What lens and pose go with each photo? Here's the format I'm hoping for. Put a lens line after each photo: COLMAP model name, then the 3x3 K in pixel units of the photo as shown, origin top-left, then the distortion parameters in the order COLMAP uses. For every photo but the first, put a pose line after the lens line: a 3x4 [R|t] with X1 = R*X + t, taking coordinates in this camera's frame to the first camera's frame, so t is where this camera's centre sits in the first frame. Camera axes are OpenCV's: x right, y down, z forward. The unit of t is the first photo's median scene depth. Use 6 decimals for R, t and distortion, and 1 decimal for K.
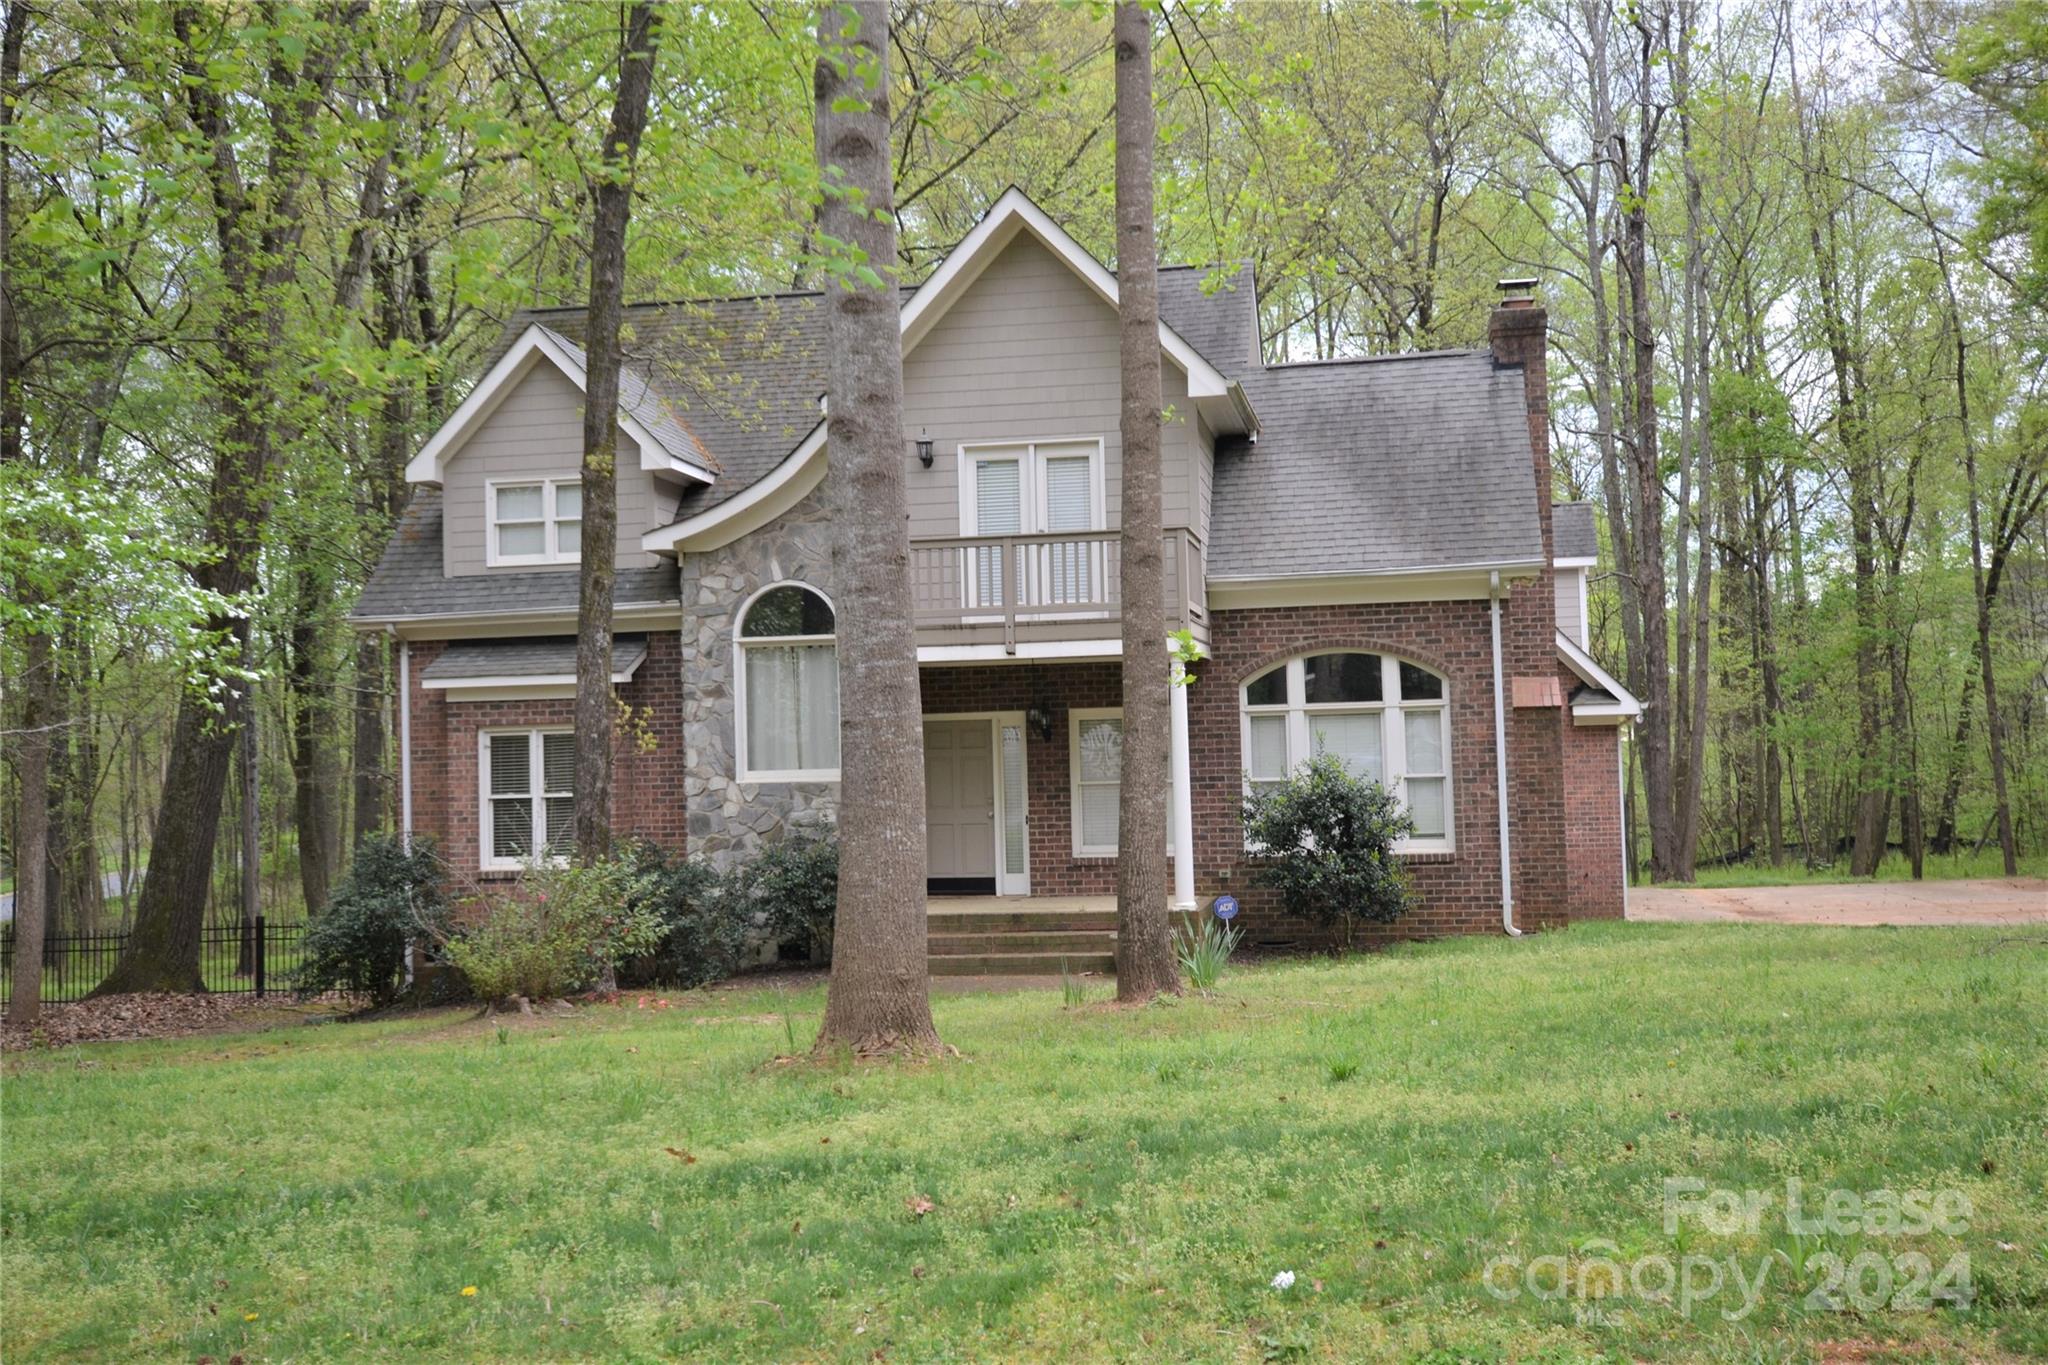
lens RADIAL K [[2190.6, 0, 1030.6], [0, 2190.6, 685.4], [0, 0, 1]] dist [0.043210, 0.000000]
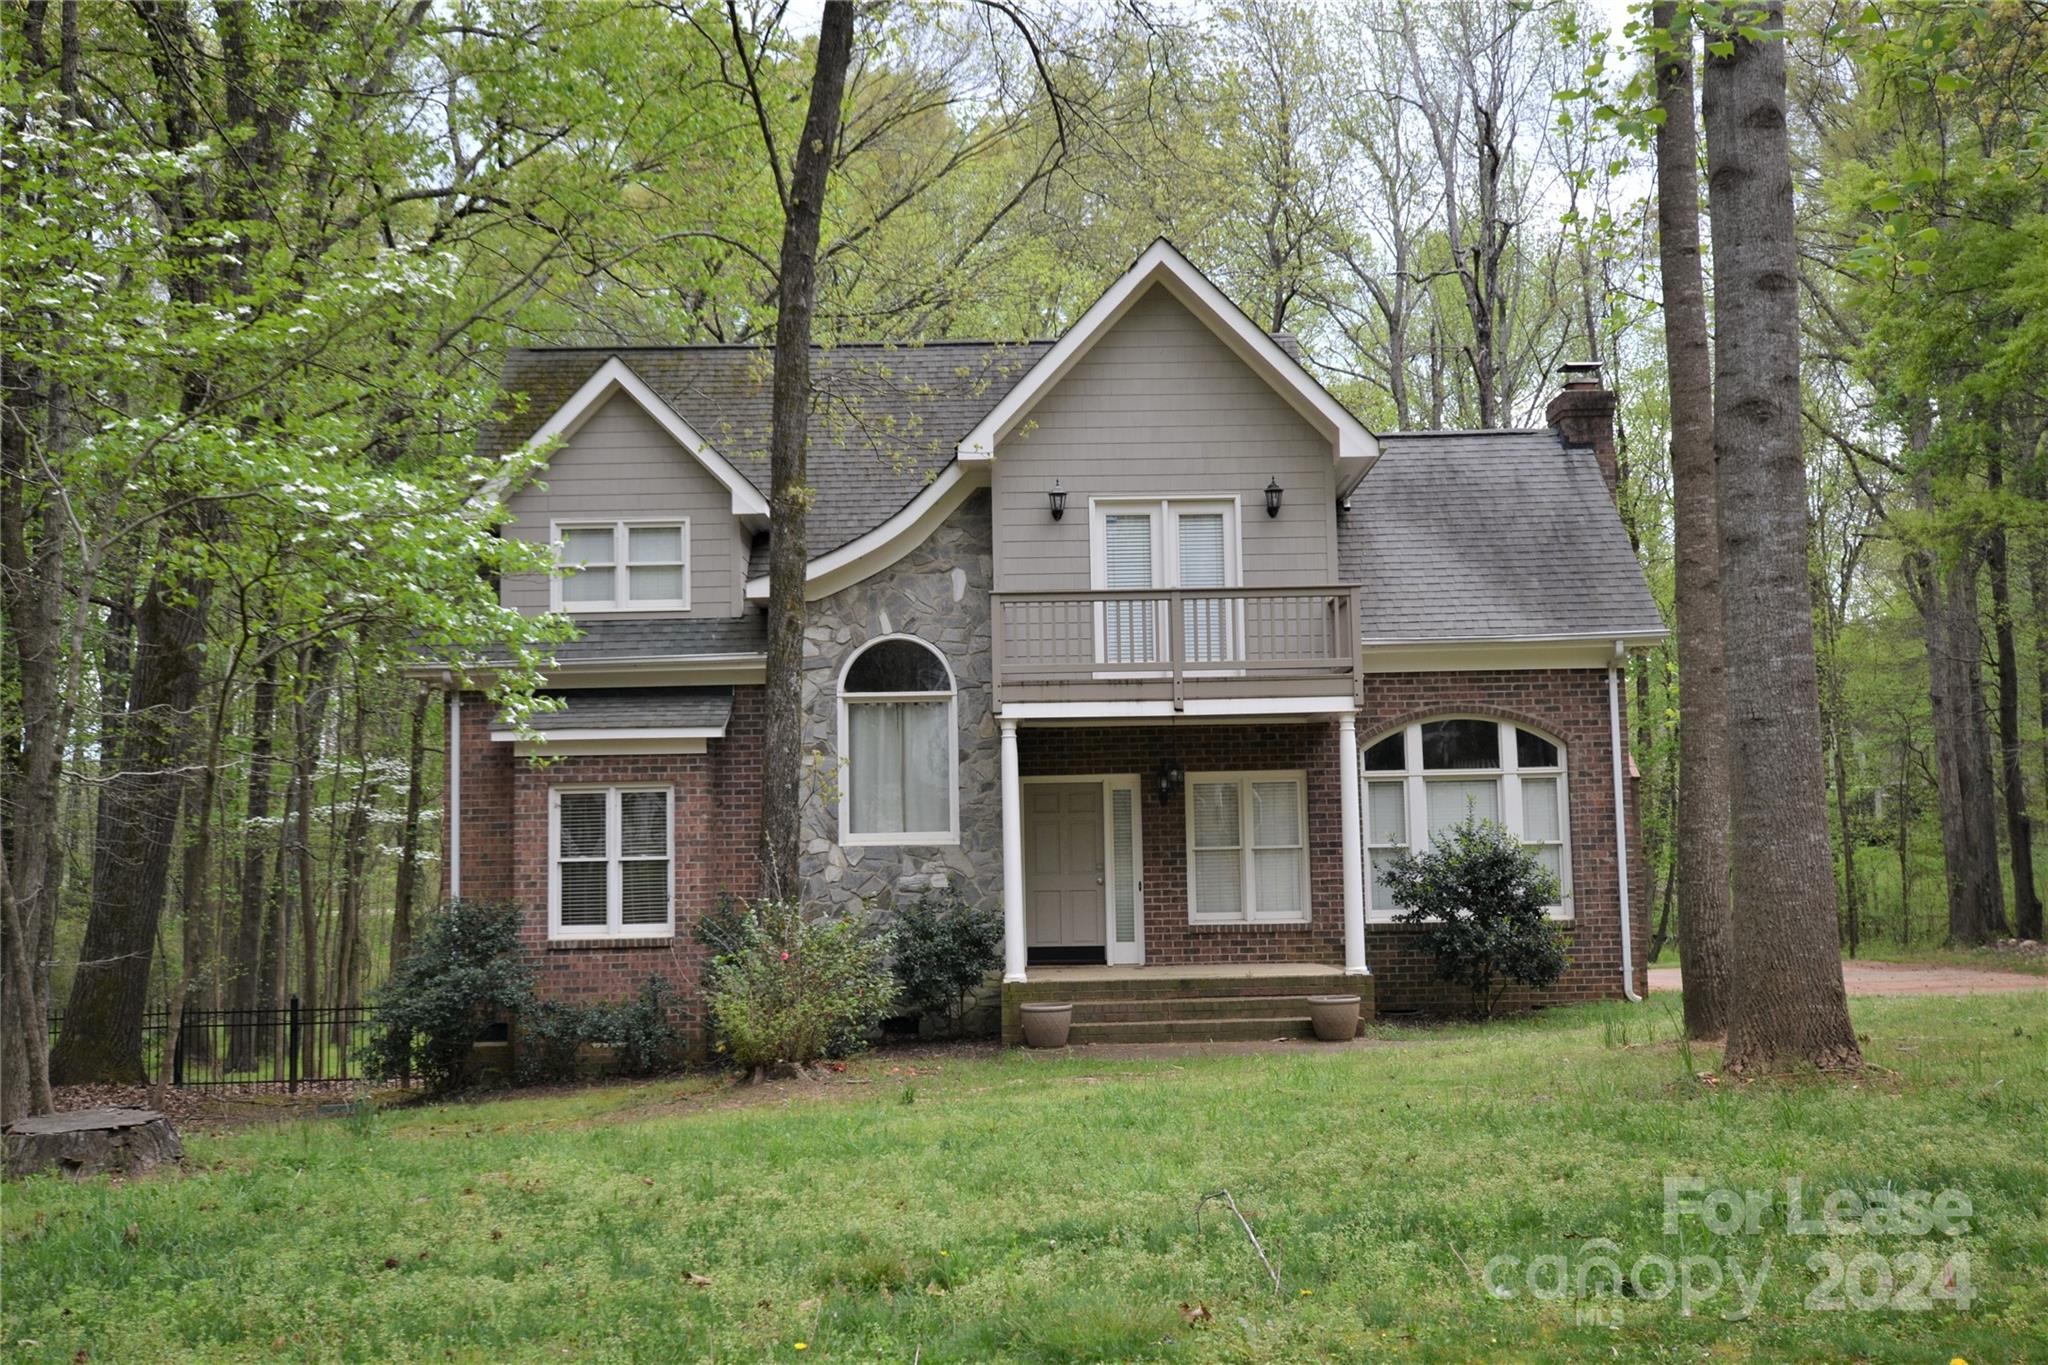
lens RADIAL K [[2190.6, 0, 1022.8], [0, 2190.6, 677.5], [0, 0, 1]] dist [0.043210, 0.000000]
pose [[0.981167, 0.022560, 0.191839, -0.244525], [-0.012289, 0.998435, -0.054561, 0.023097], [-0.192769, 0.051176, 0.979909, 0.055805]]
